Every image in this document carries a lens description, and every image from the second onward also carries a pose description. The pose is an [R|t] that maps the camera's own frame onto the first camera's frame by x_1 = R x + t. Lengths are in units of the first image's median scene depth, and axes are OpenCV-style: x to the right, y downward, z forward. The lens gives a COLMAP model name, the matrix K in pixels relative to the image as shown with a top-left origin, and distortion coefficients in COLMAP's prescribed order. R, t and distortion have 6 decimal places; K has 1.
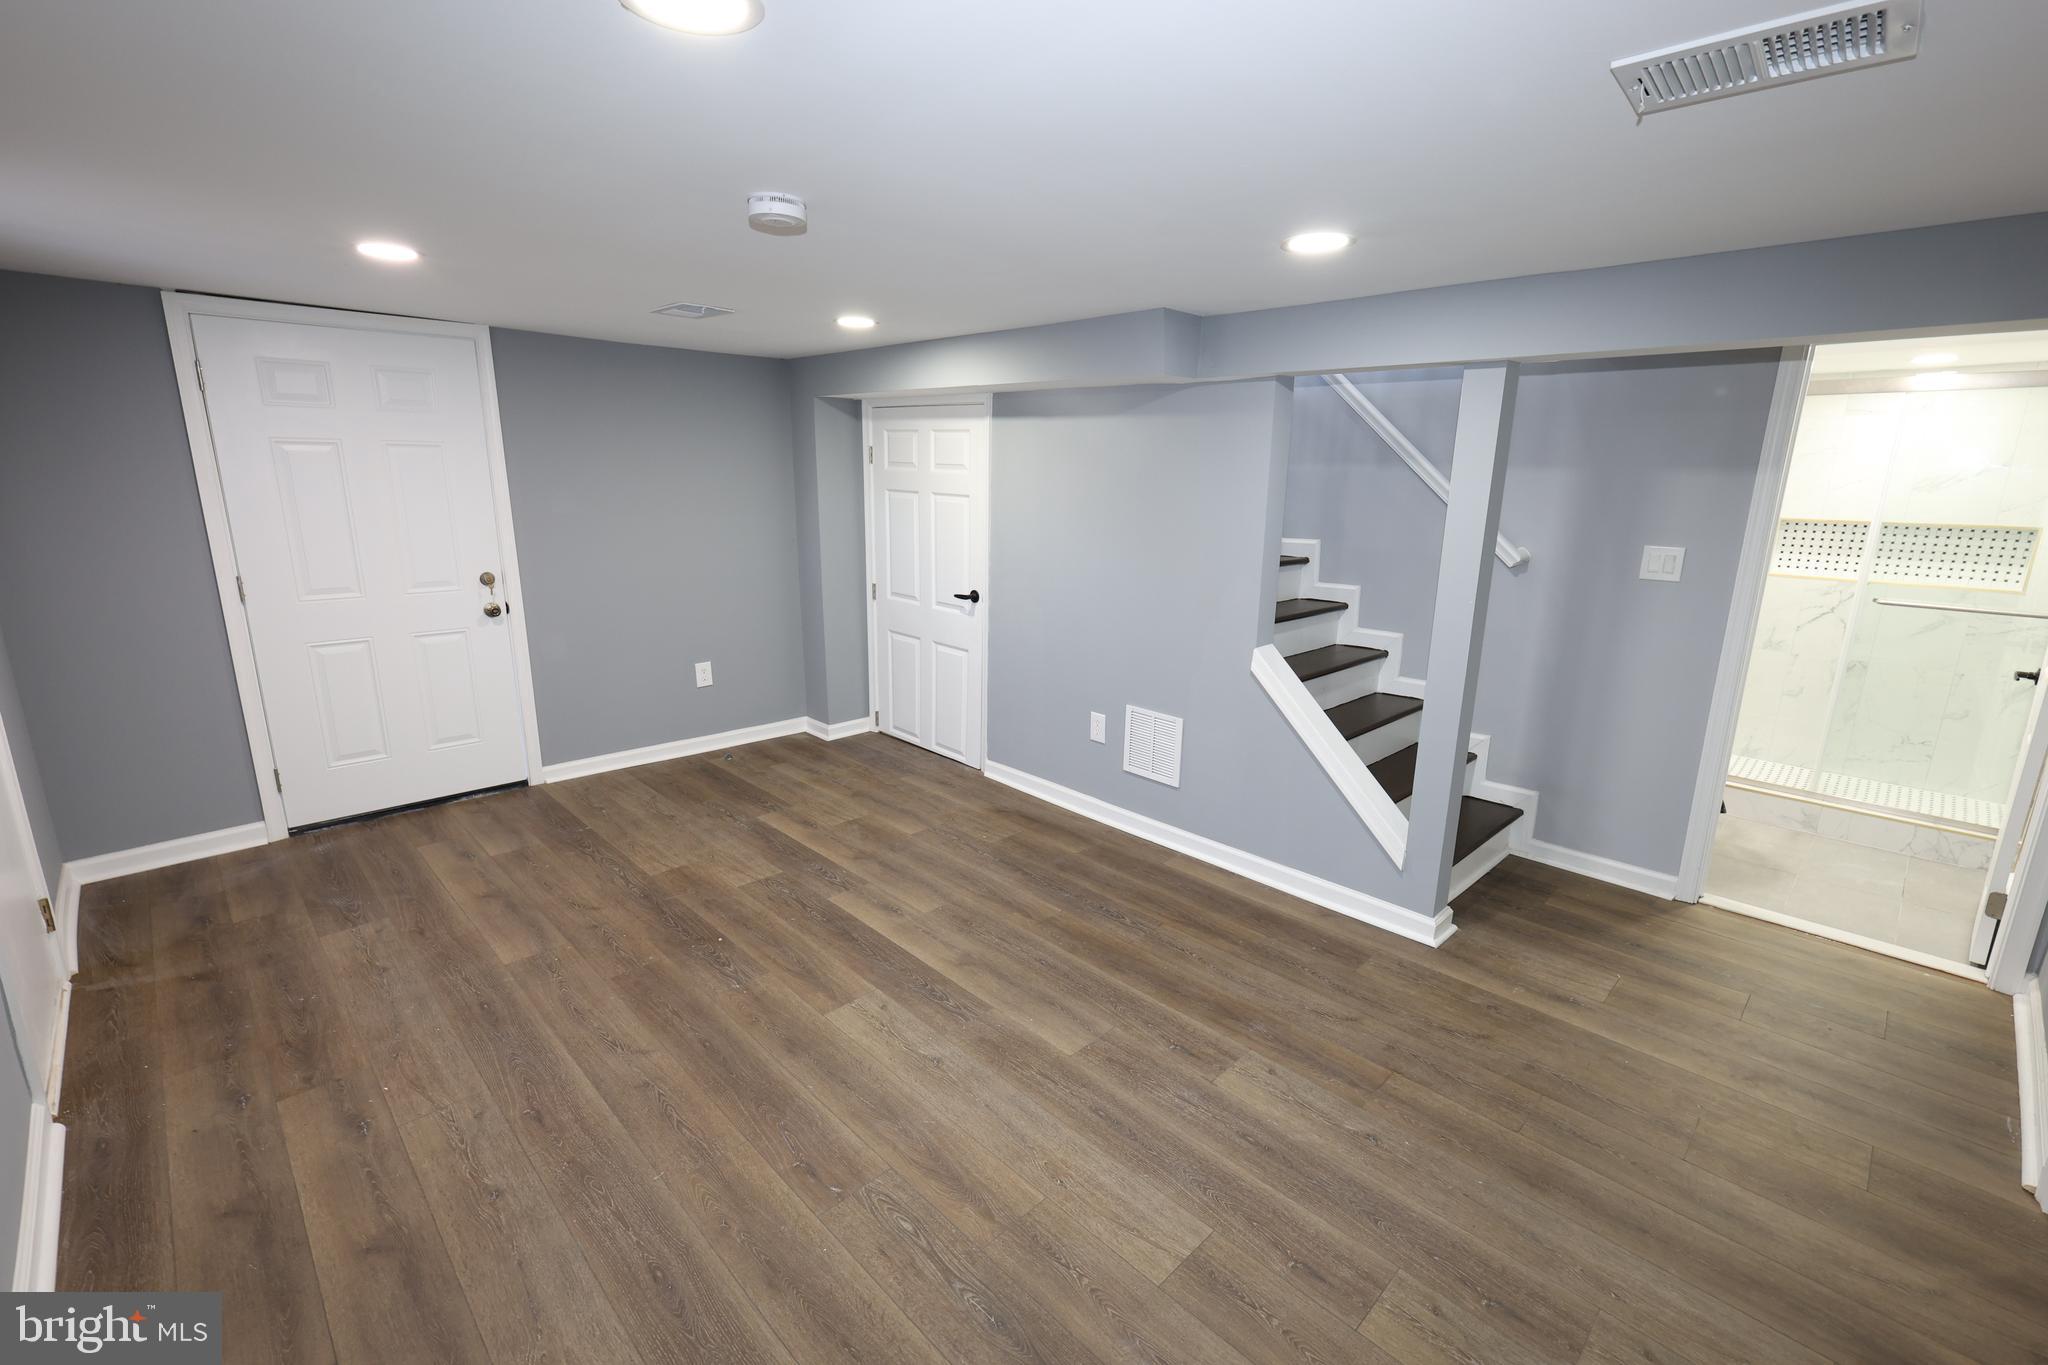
lens RADIAL K [[897.9, 0, 1030.9], [0, 897.9, 678.8], [0, 0, 1]] dist [-0.002629, -0.000309]
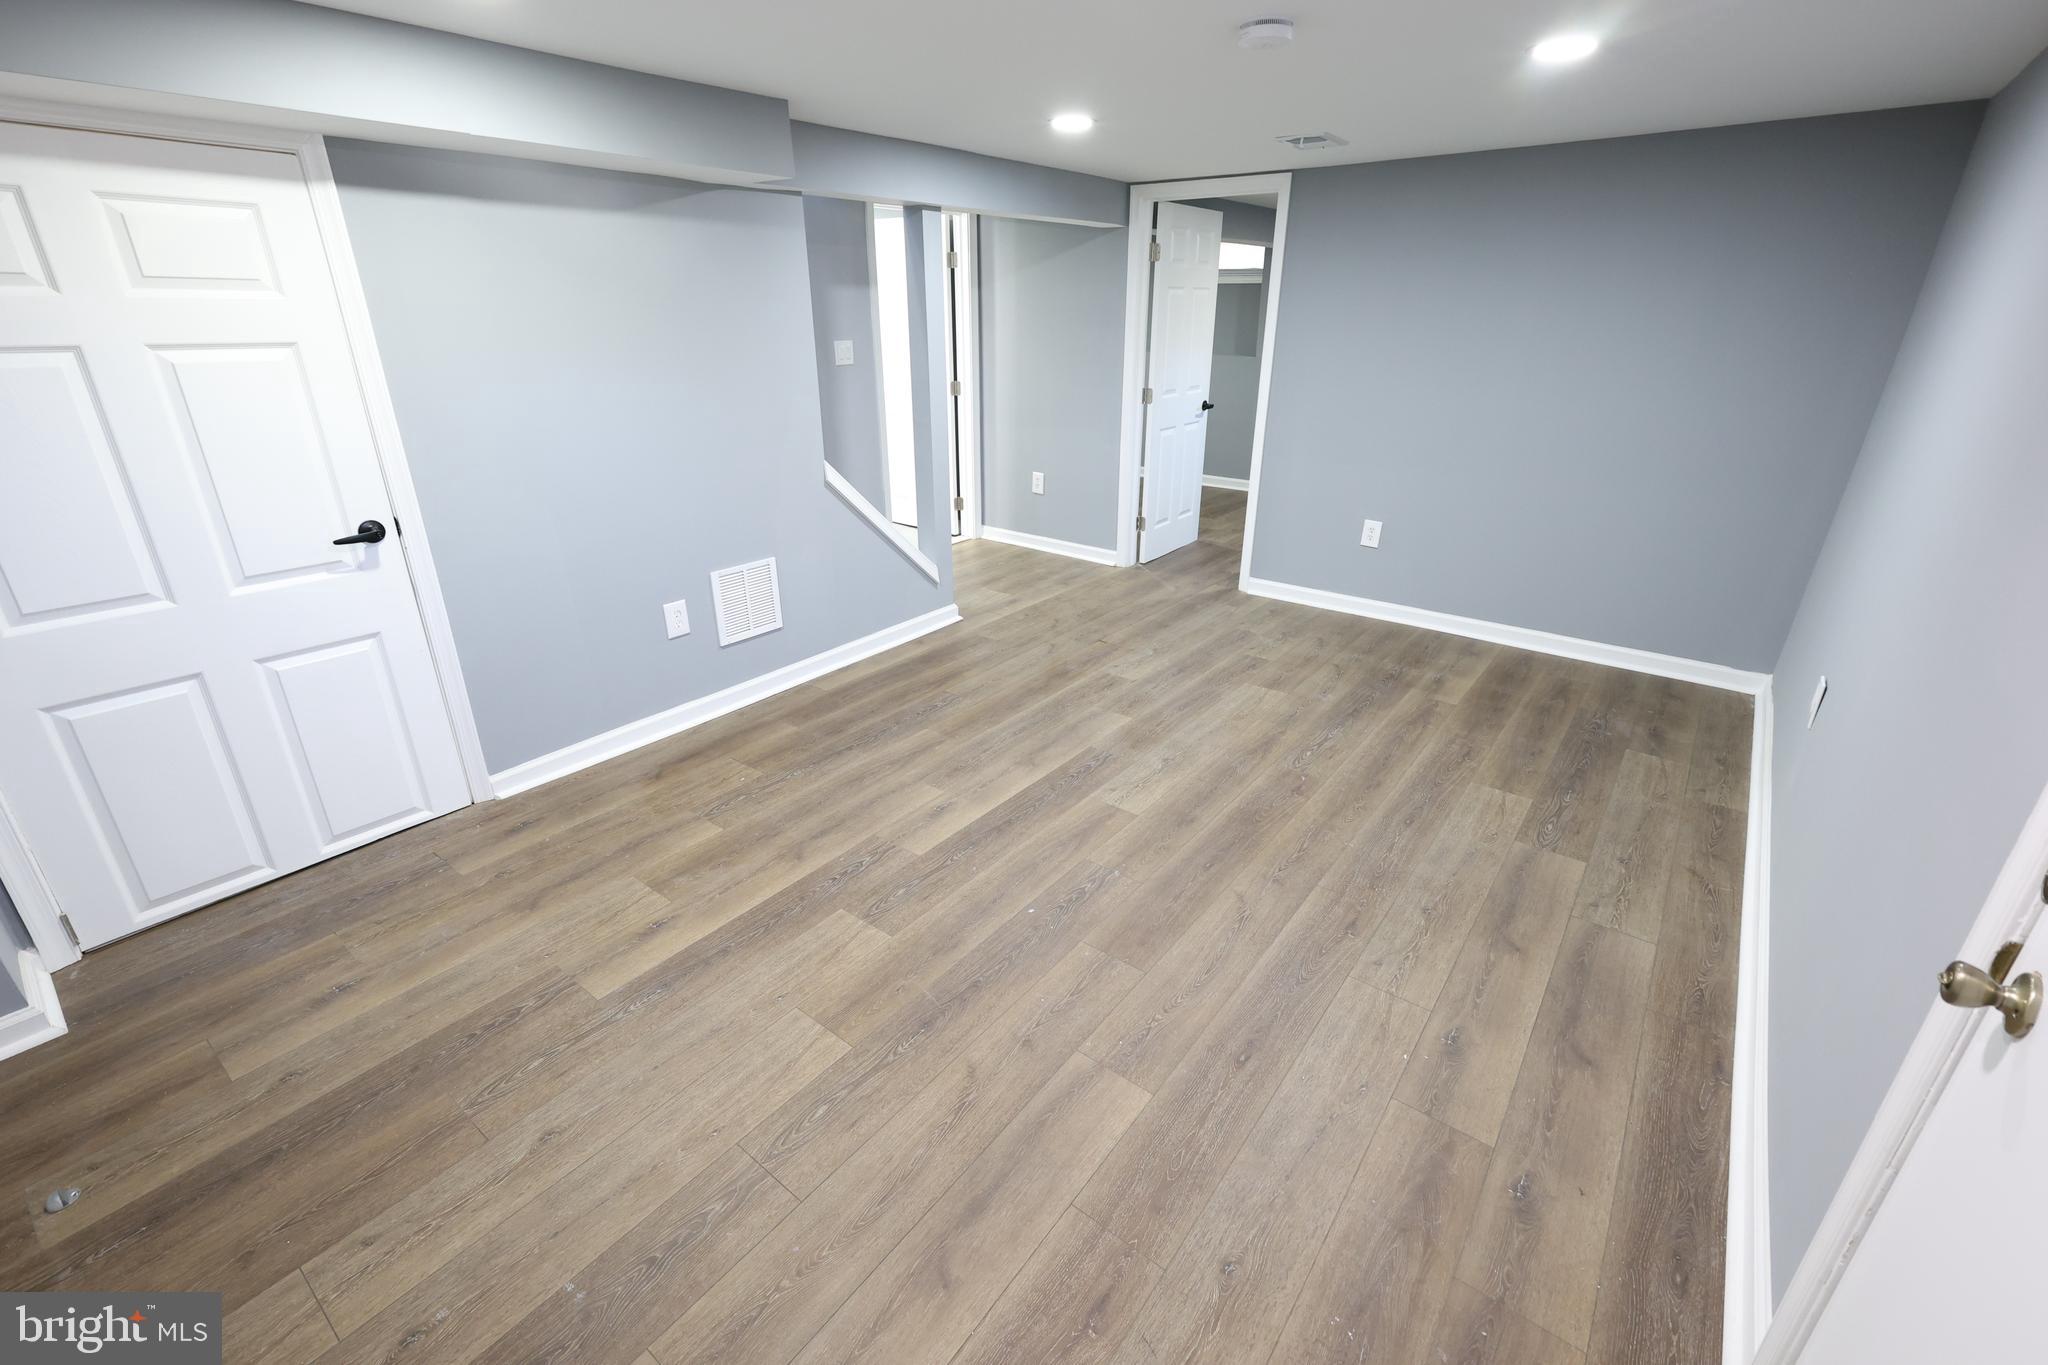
lens RADIAL K [[897.9, 0, 1030.9], [0, 897.9, 678.8], [0, 0, 1]] dist [-0.002629, -0.000309]
pose [[-0.144928, -0.399781, 0.905081, -0.939983], [0.226639, 0.877005, 0.423671, -0.219913], [-0.963136, 0.266528, -0.036496, 0.925474]]
